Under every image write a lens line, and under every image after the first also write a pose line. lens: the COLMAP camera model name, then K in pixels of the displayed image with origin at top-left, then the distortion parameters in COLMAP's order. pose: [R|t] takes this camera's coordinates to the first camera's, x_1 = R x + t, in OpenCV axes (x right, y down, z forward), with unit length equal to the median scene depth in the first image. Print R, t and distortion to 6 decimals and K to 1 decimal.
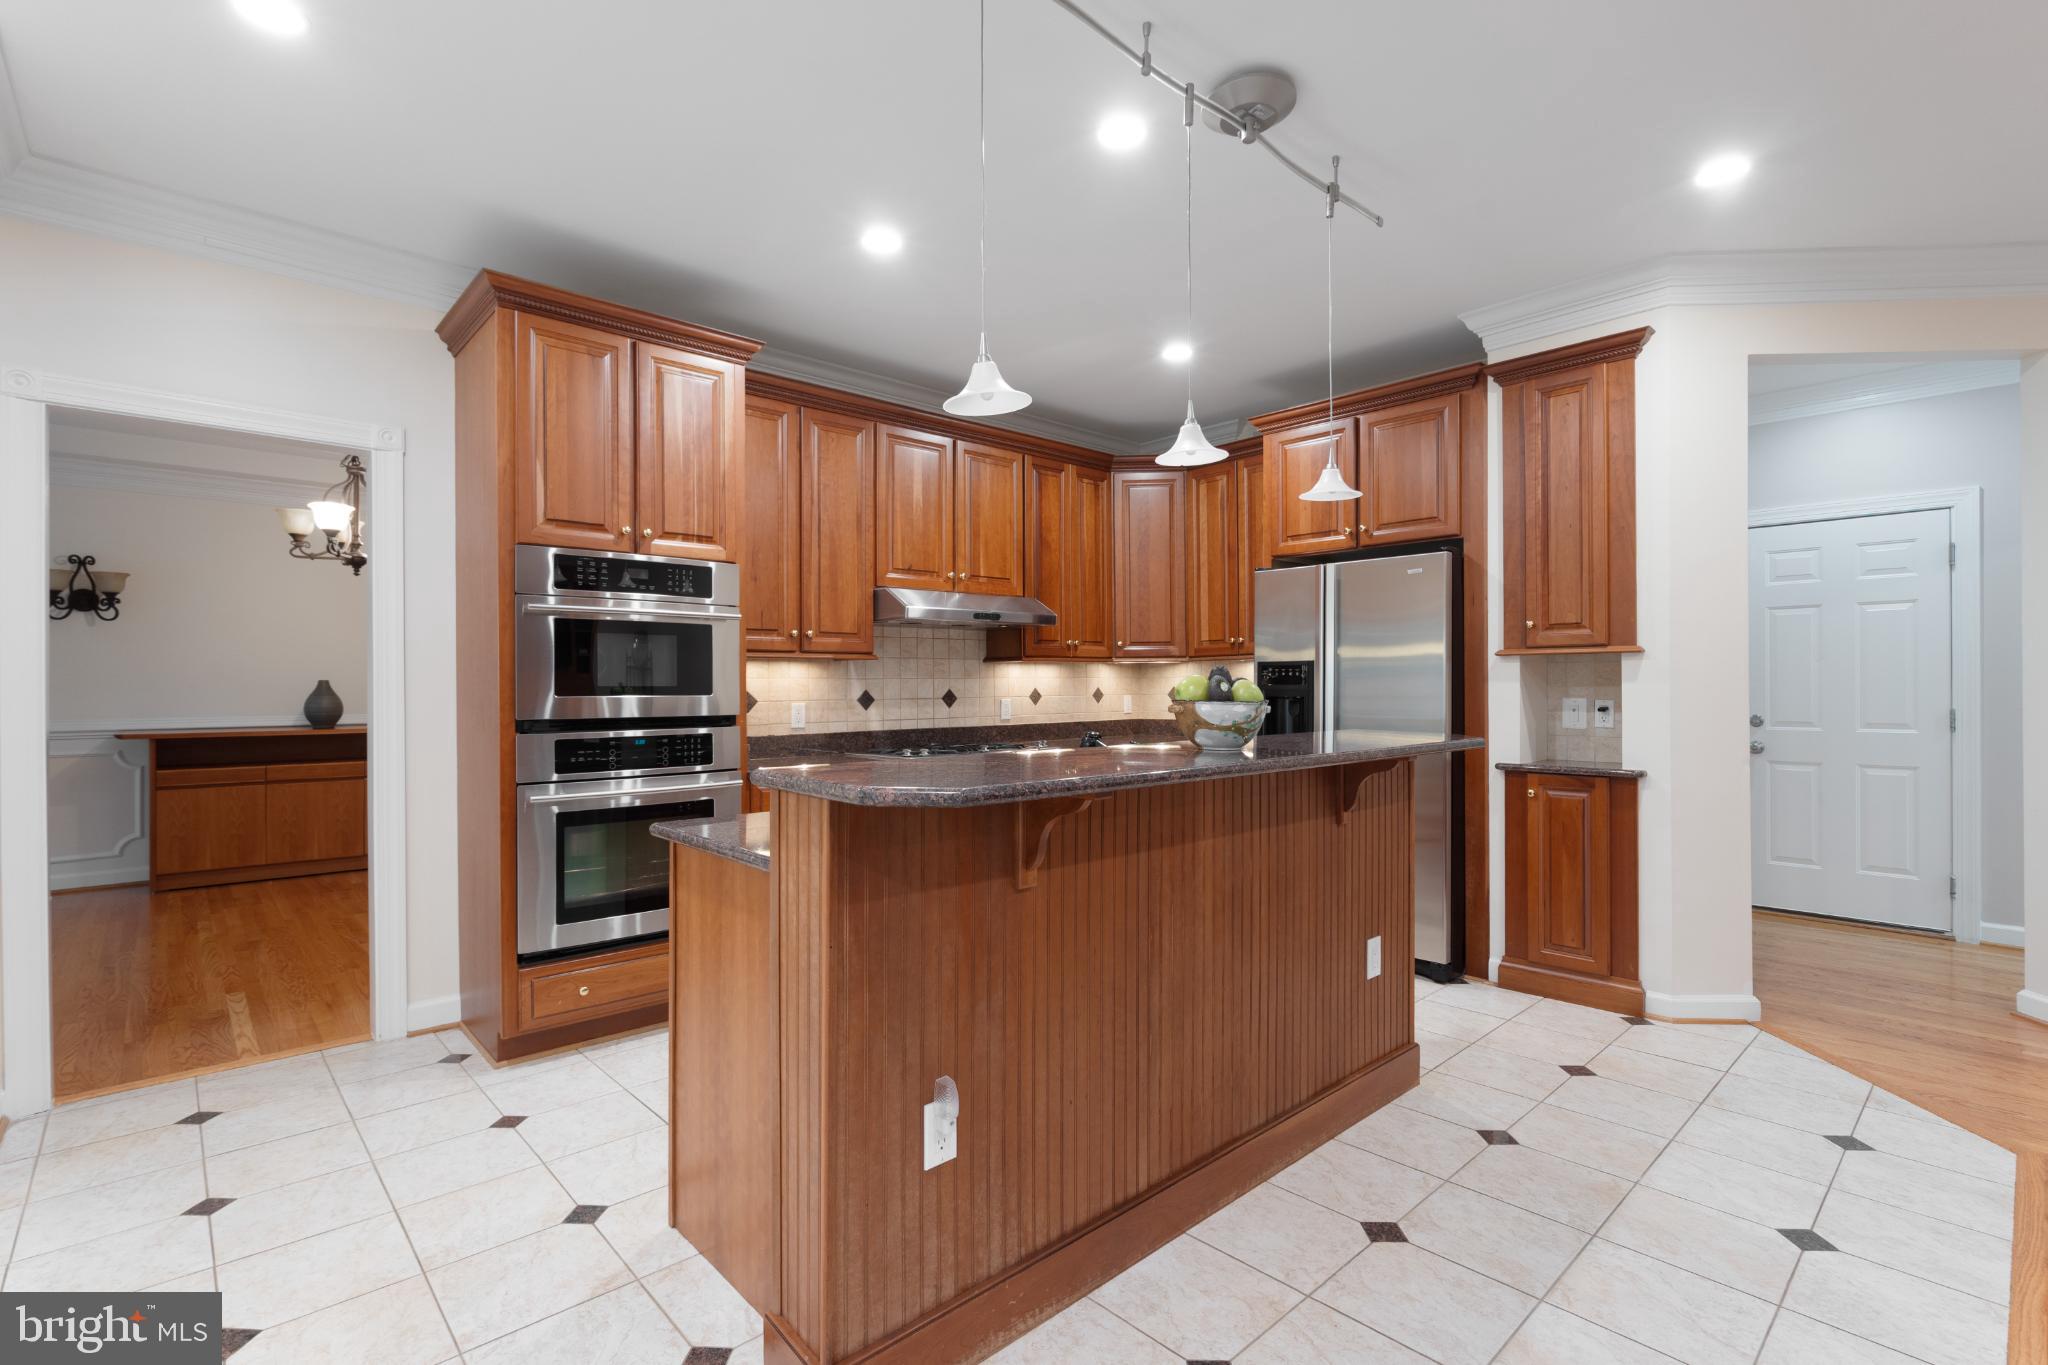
lens RADIAL K [[934.2, 0, 1020.1], [0, 934.2, 692.0], [0, 0, 1]] dist [-0.005412, 0.003201]
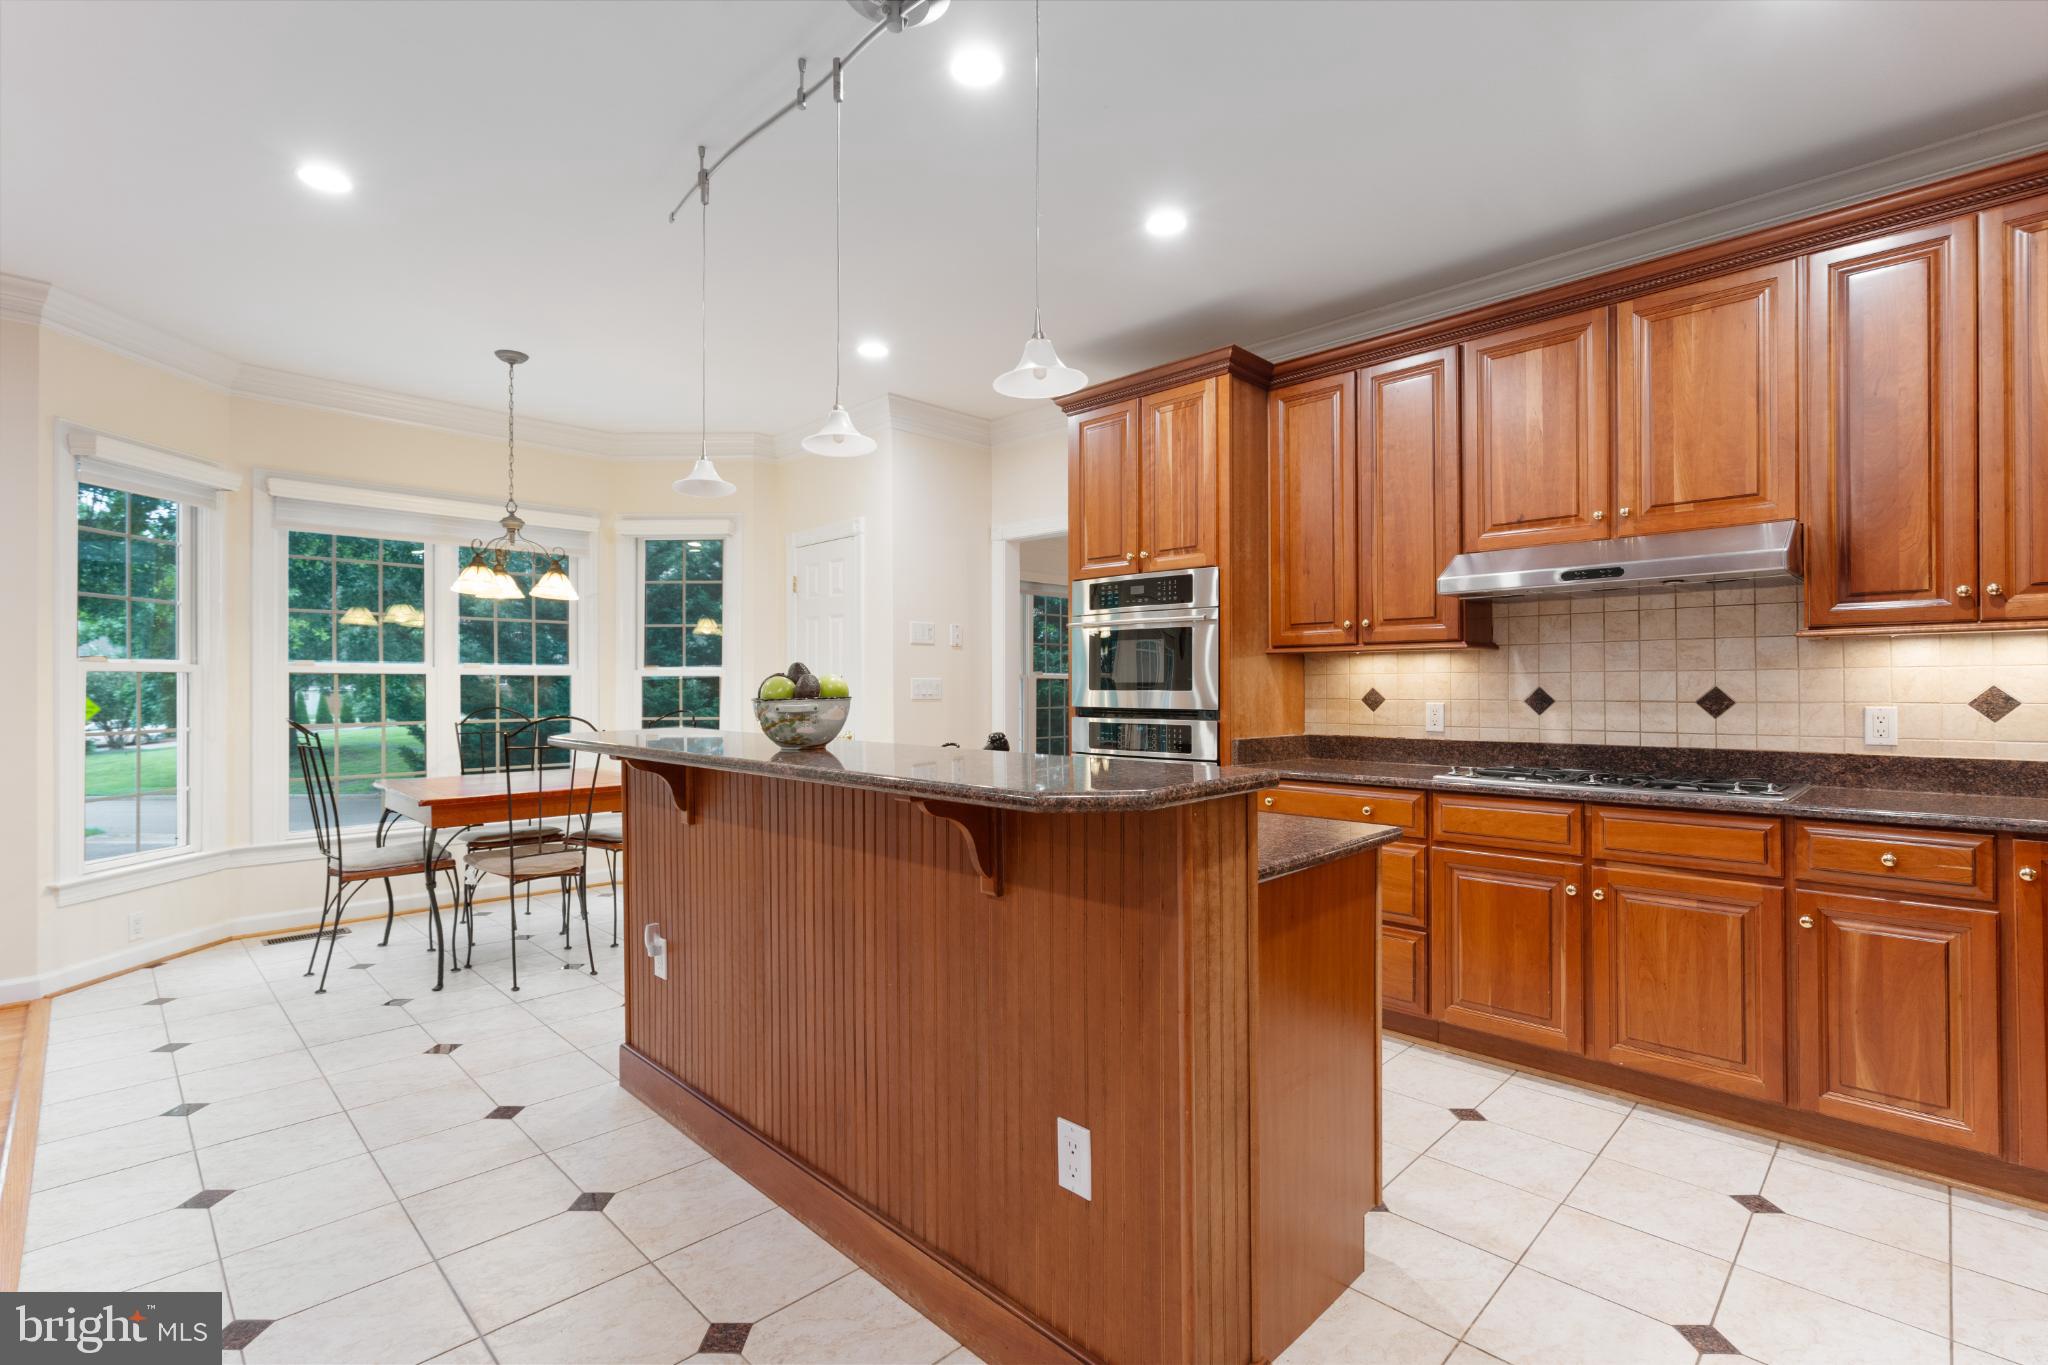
lens RADIAL K [[934.2, 0, 1026.2], [0, 934.2, 689.5], [0, 0, 1]] dist [-0.005412, 0.003201]
pose [[0.048828, 0.009371, -0.998763, 0.696679], [-0.005142, 0.999945, 0.009131, -0.006515], [0.998794, 0.004689, 0.048874, 0.691792]]
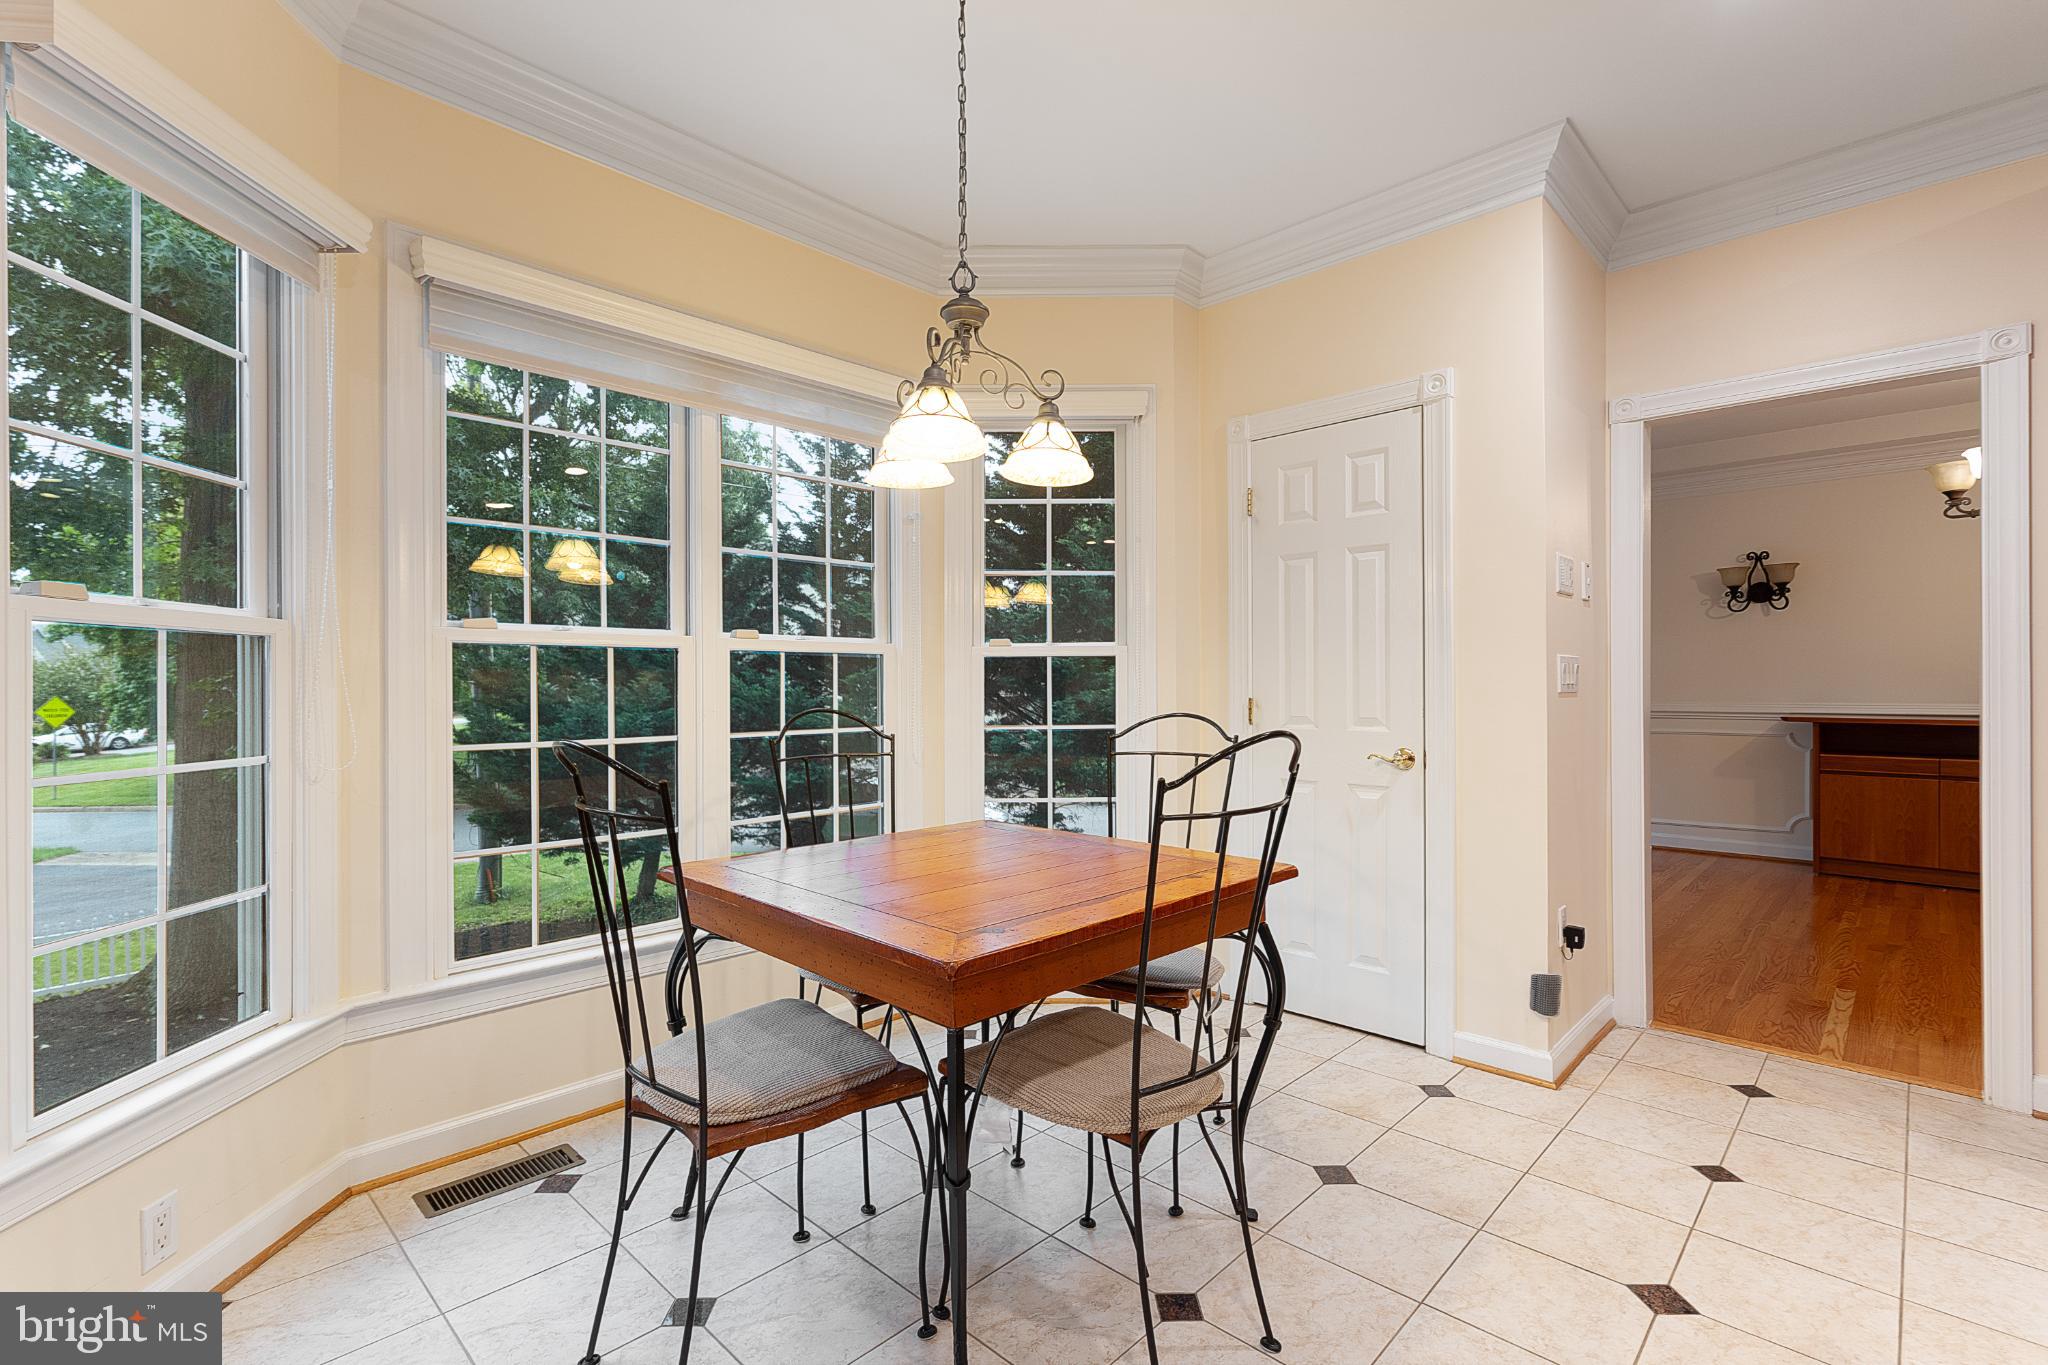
lens RADIAL K [[934.2, 0, 1022.3], [0, 934.2, 695.6], [0, 0, 1]] dist [-0.005412, 0.003201]
pose [[0.060426, 0.015163, -0.998058, 0.050307], [-0.003096, 0.999883, 0.015003, 0.012983], [0.998168, 0.002183, 0.060466, 0.112072]]
